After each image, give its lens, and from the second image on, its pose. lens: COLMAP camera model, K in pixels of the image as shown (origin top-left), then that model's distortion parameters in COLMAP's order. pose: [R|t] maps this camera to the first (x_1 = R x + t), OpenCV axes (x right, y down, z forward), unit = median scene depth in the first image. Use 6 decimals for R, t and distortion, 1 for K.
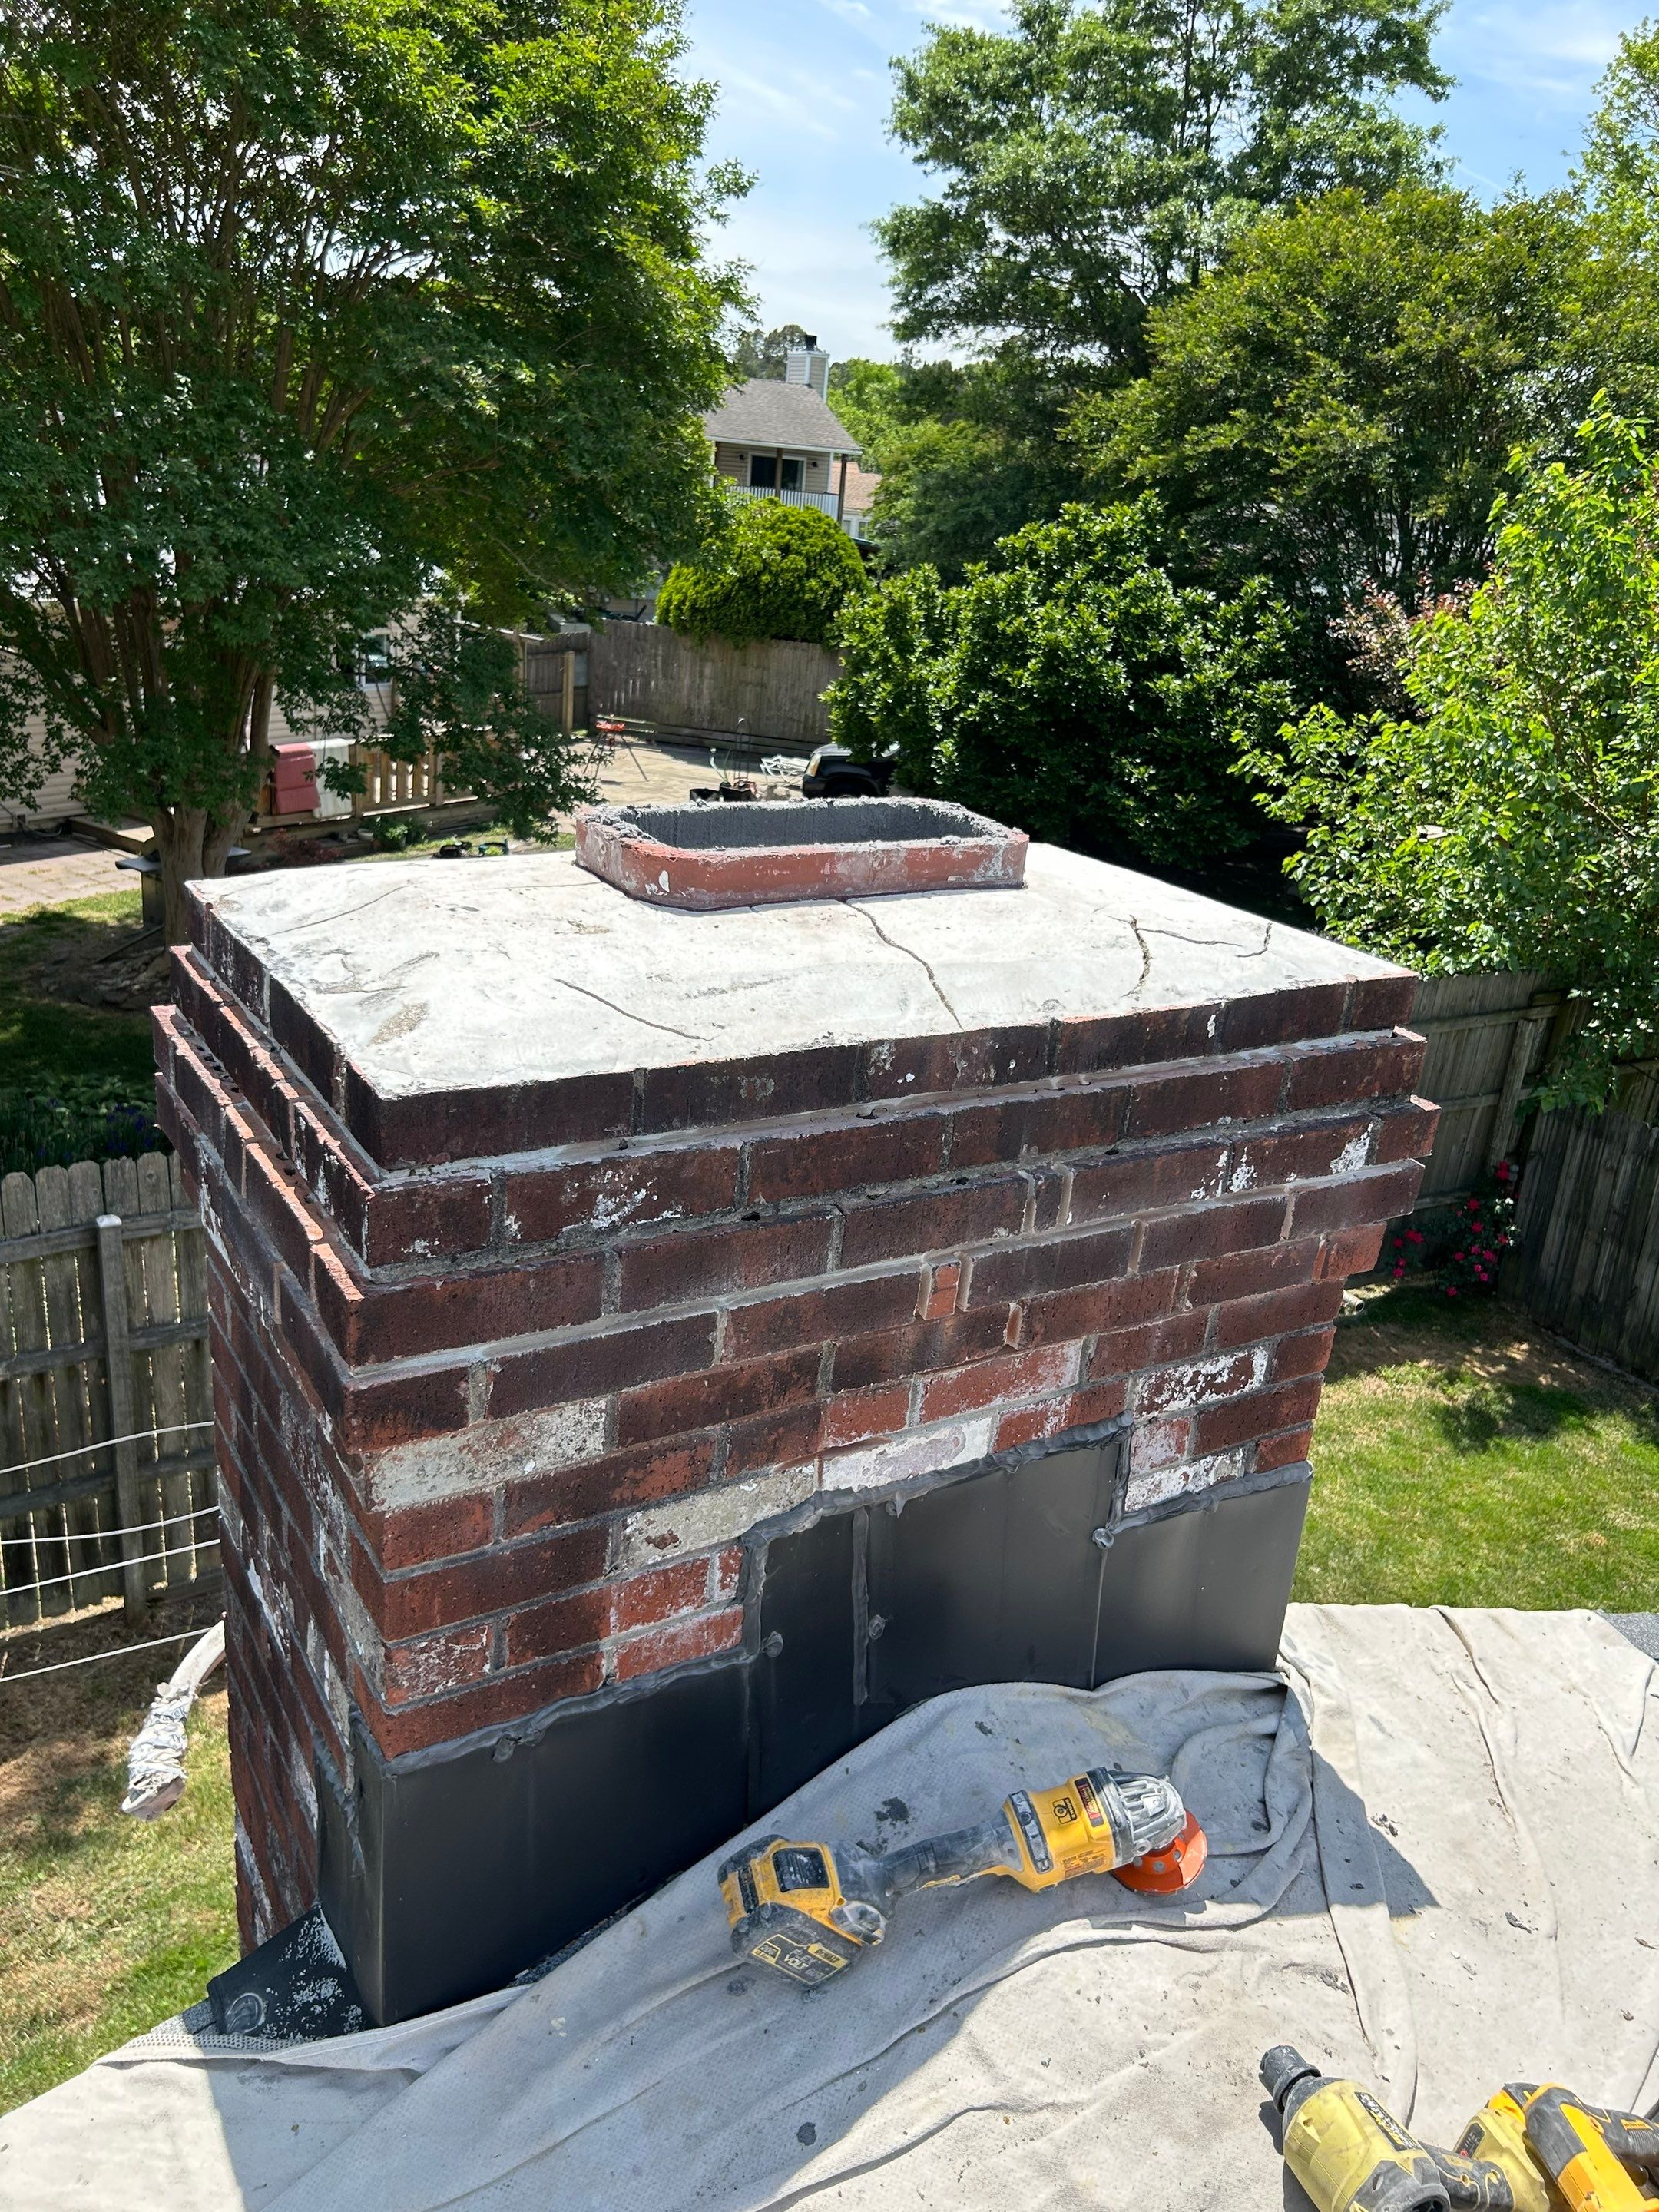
lens RADIAL K [[1701.7, 0, 829.5], [0, 1701.7, 1106.0], [0, 0, 1]] dist [0.074471, -0.061087]
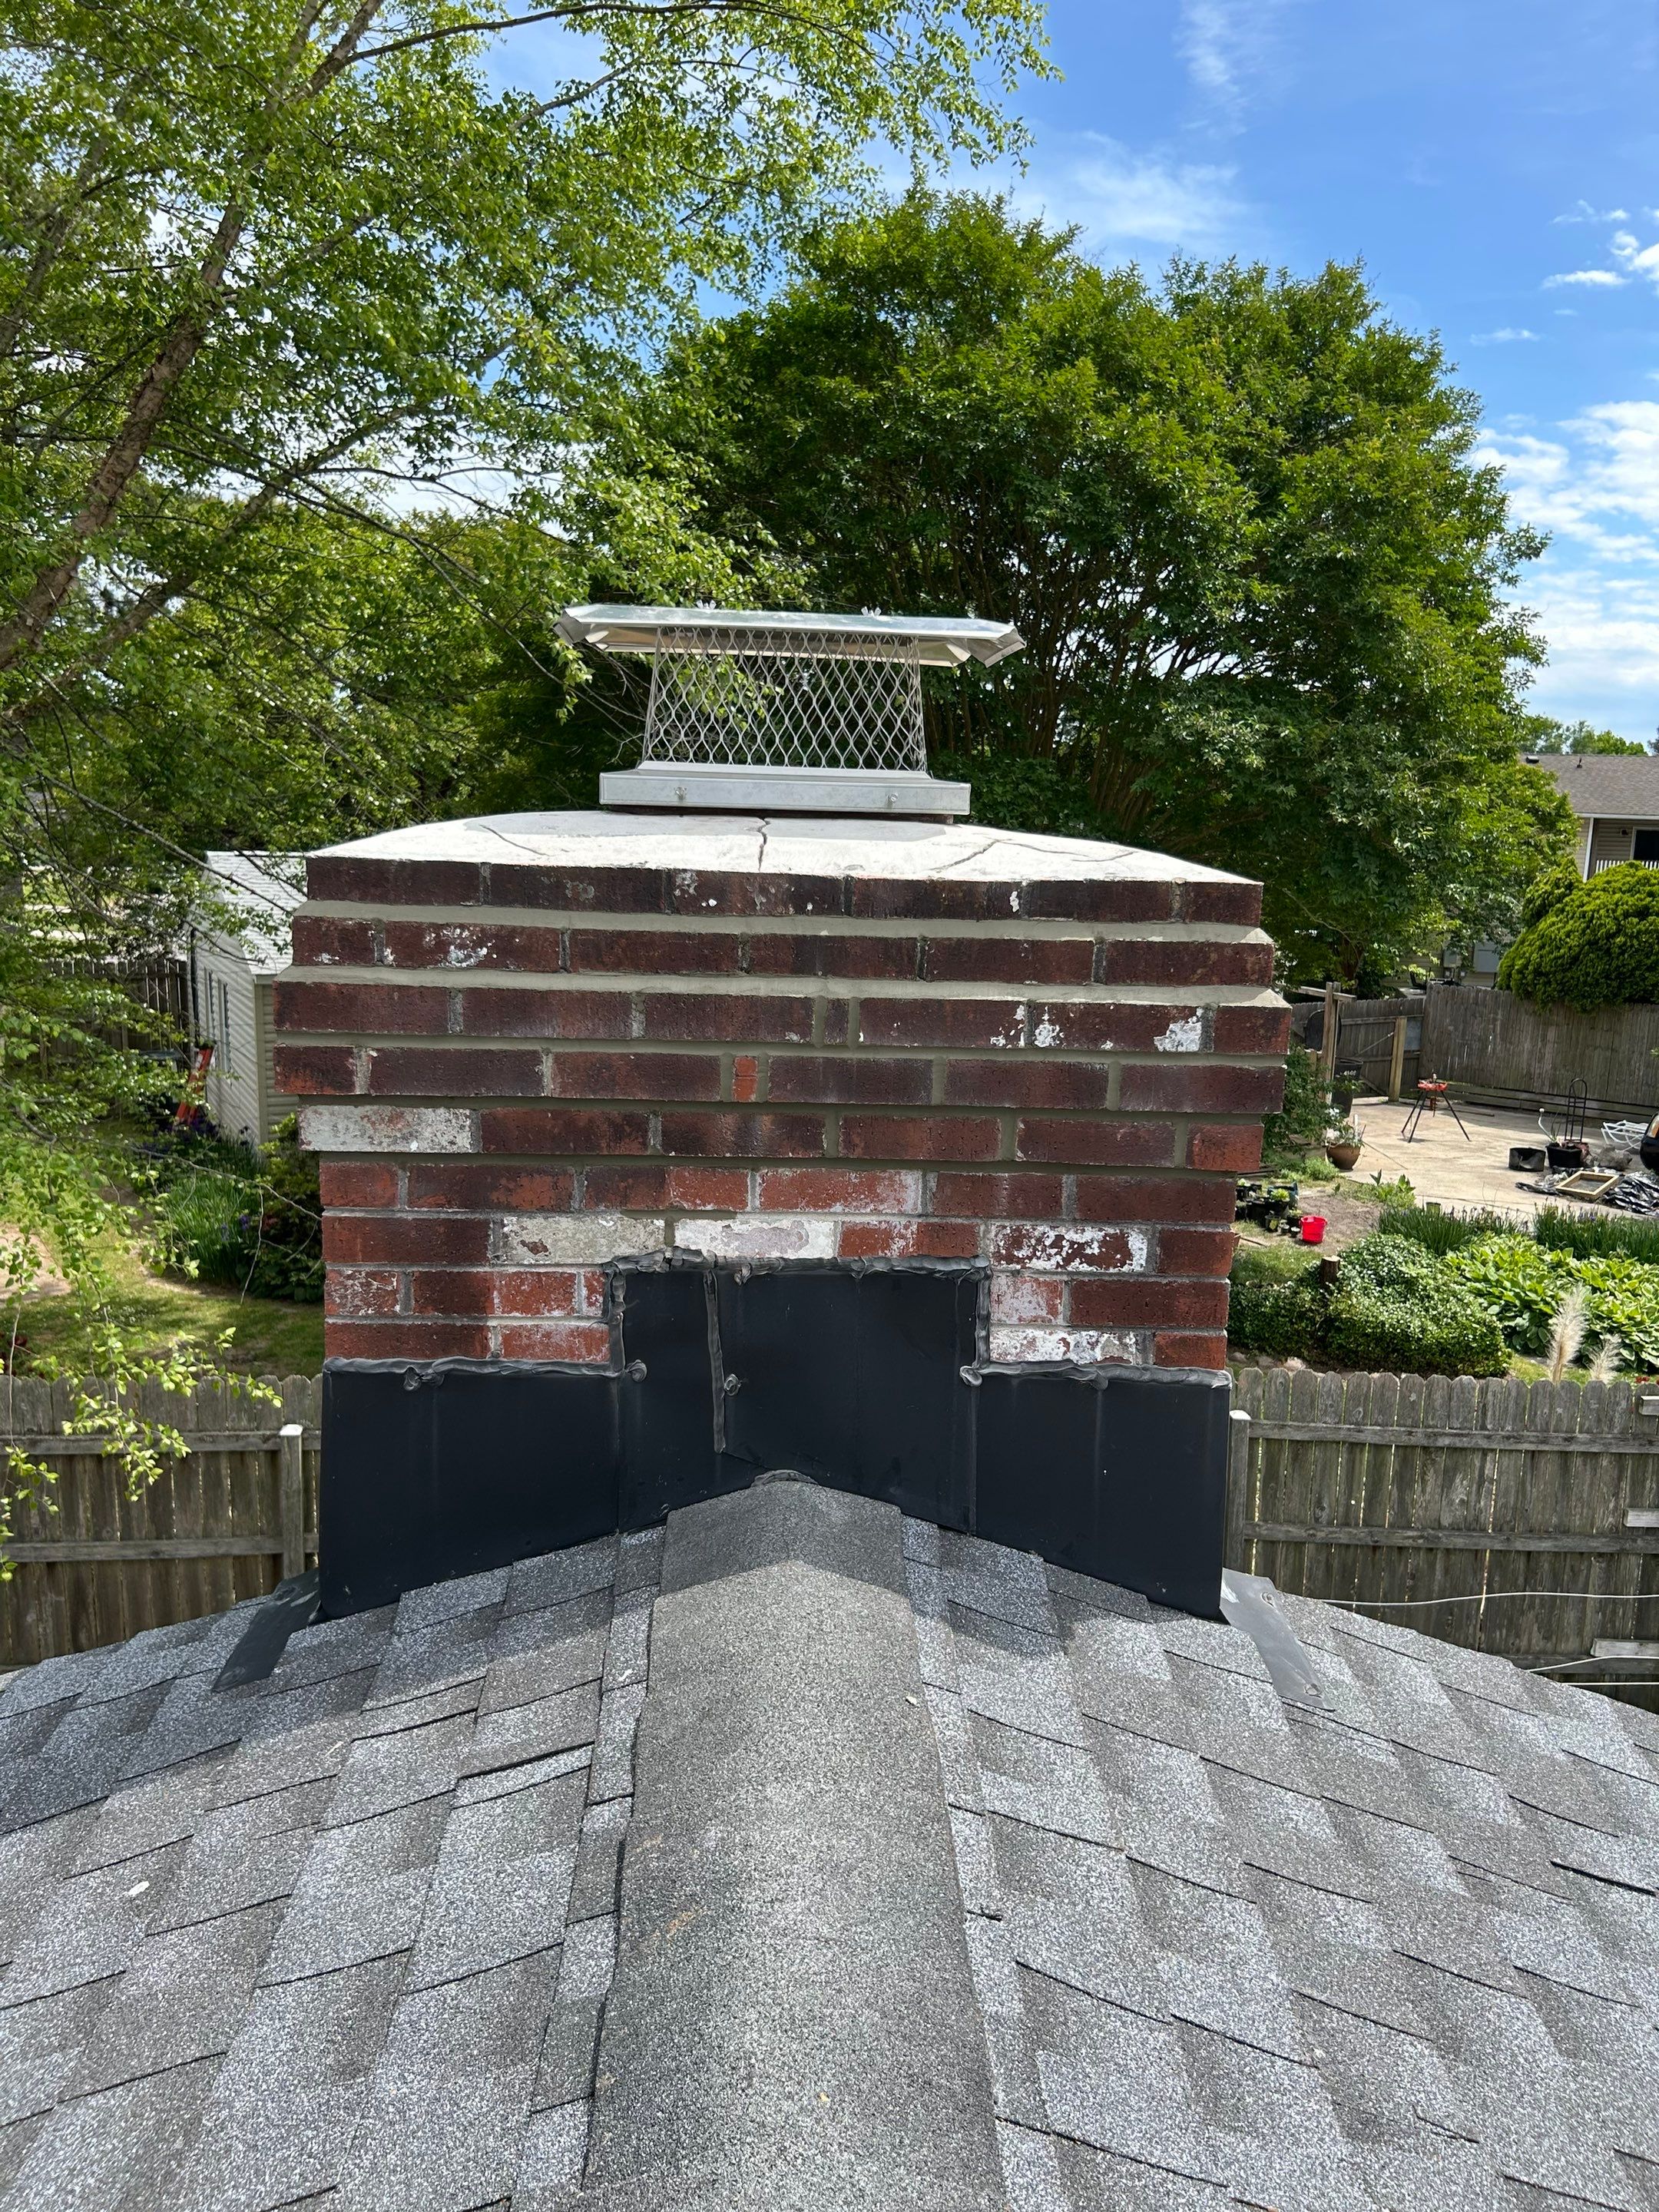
lens RADIAL K [[1722.7, 0, 833.5], [0, 1722.7, 1149.0], [0, 0, 1]] dist [0.132412, -0.311033]
pose [[0.873742, 0.031880, -0.485344, 0.630050], [-0.130863, 0.976464, -0.171447, 0.311228], [0.468455, 0.213313, 0.857349, -0.067504]]
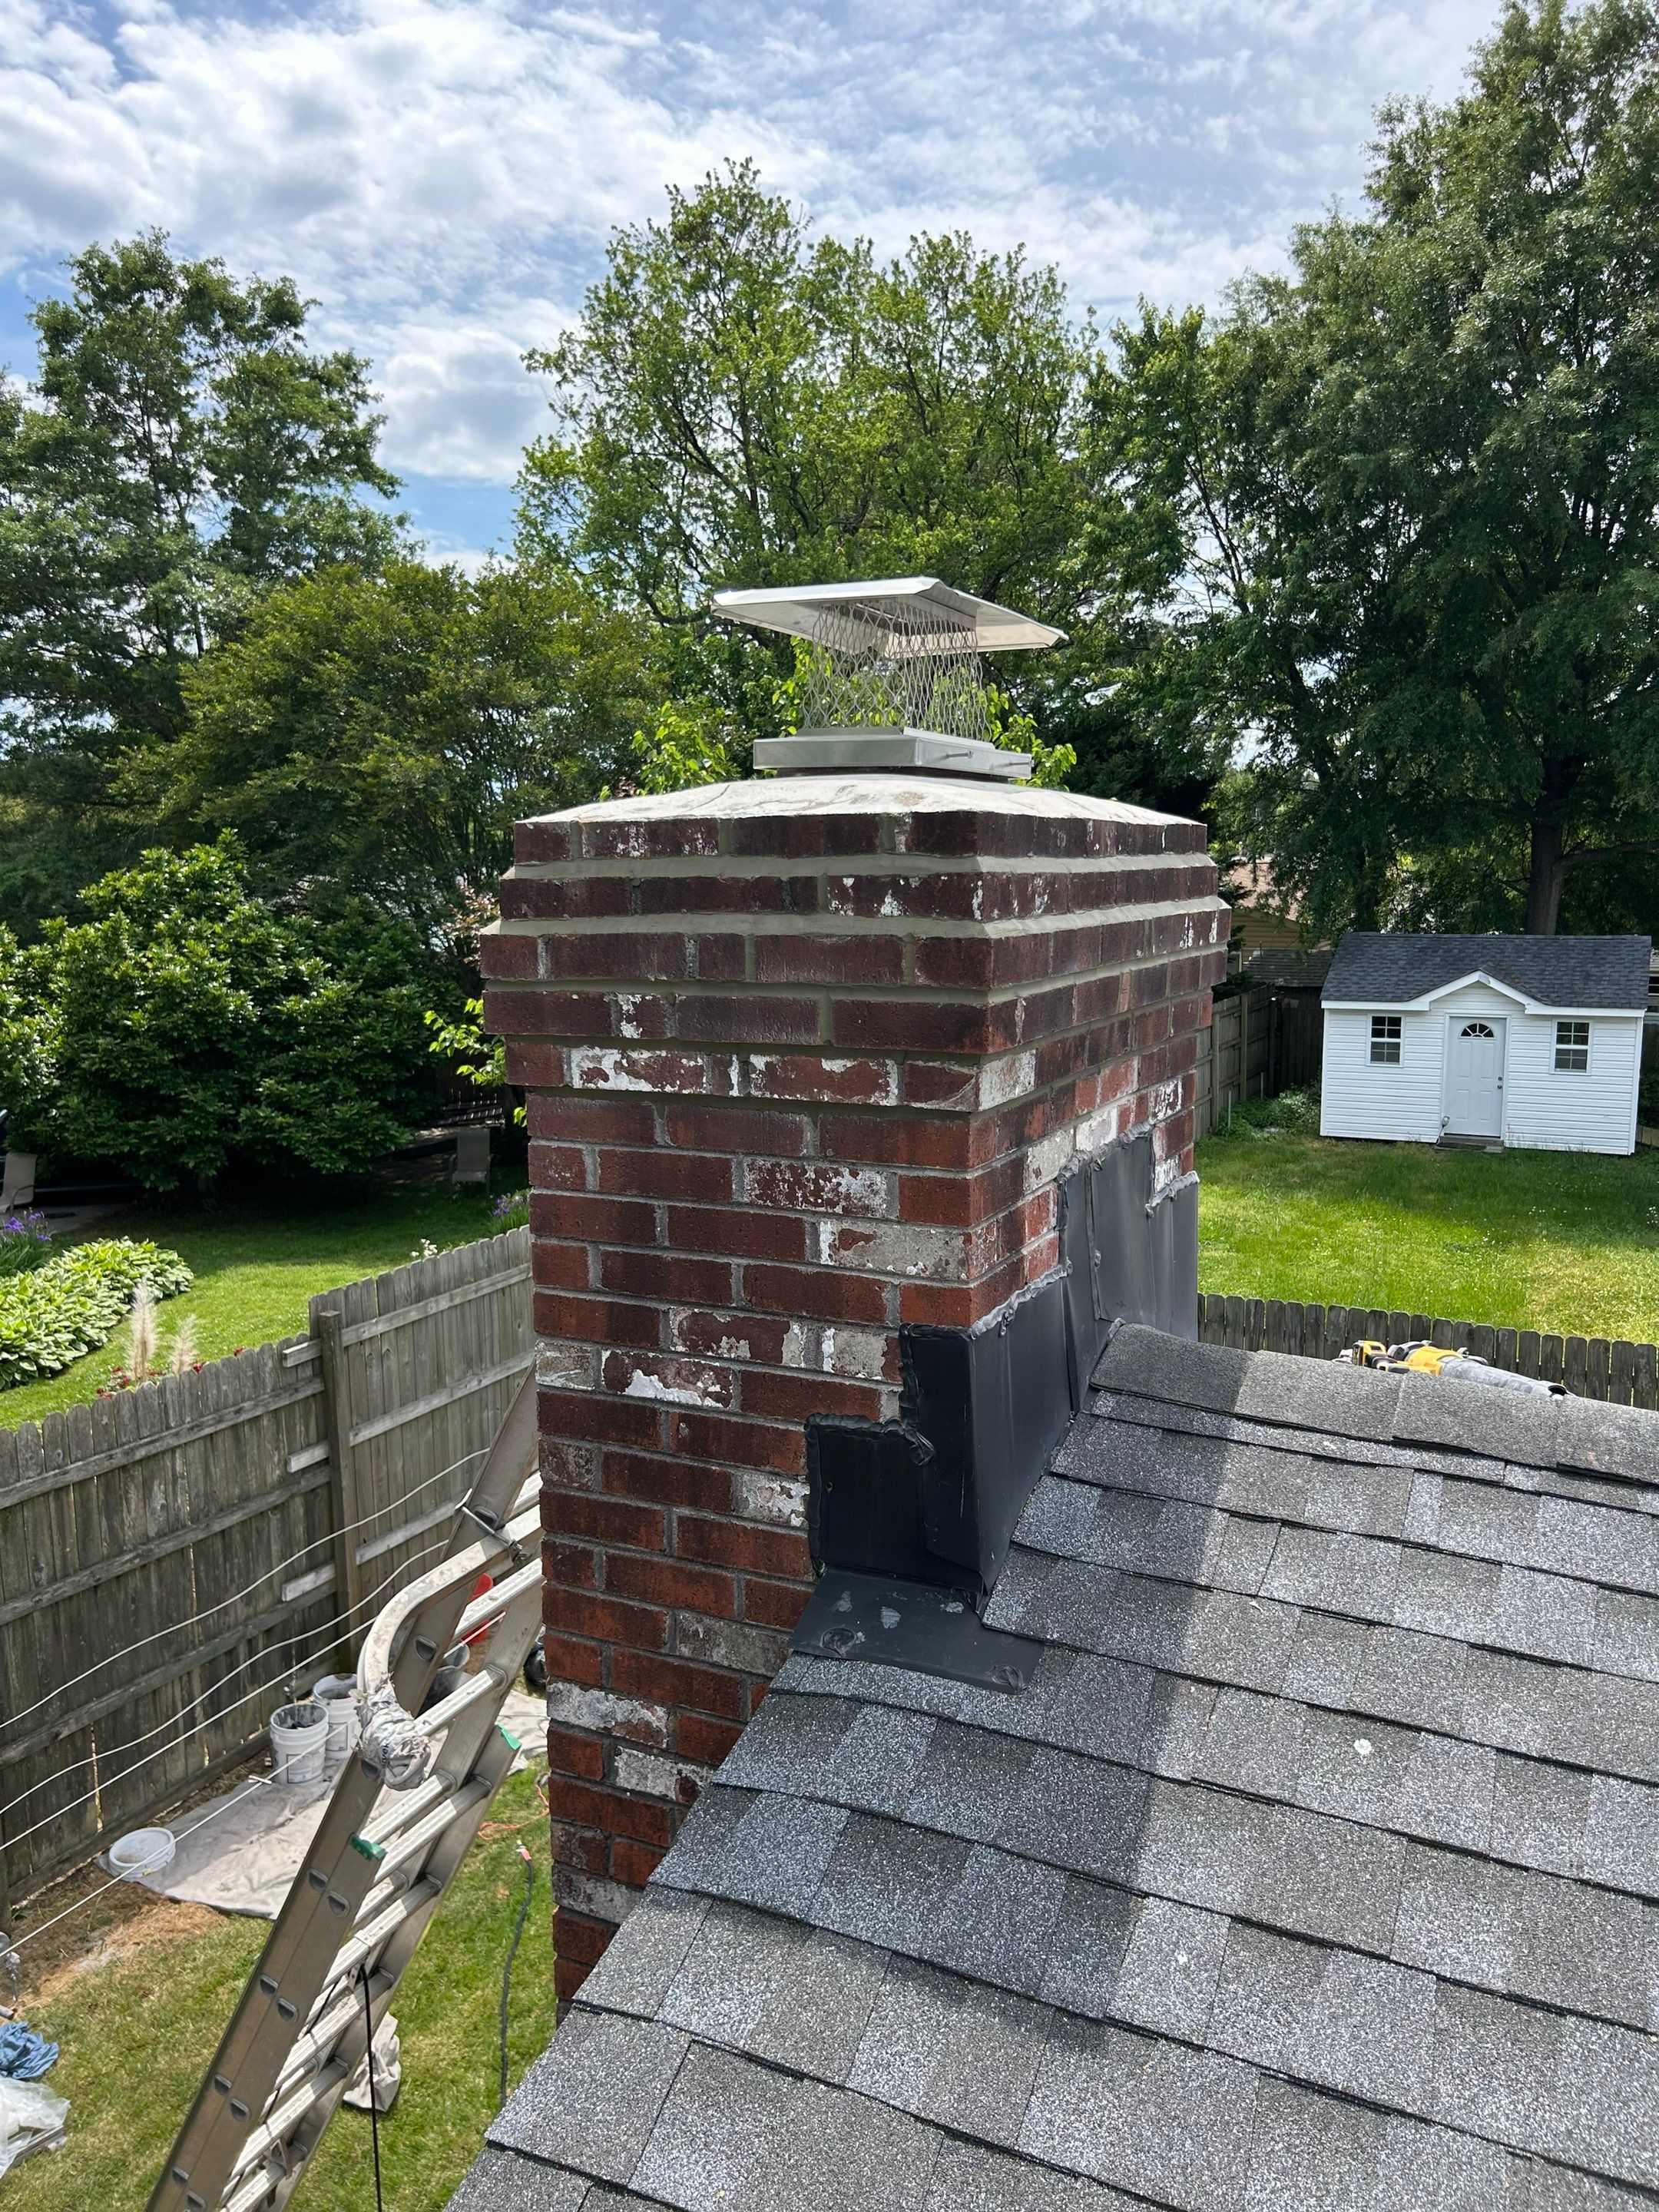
lens RADIAL K [[1742.4, 0, 888.2], [0, 1742.4, 1121.1], [0, 0, 1]] dist [0.003551, 0.002170]
pose [[0.821674, -0.182375, 0.539992, -0.826536], [0.281682, 0.953572, -0.106562, 0.273253], [-0.495487, 0.239665, 0.834897, -0.170756]]
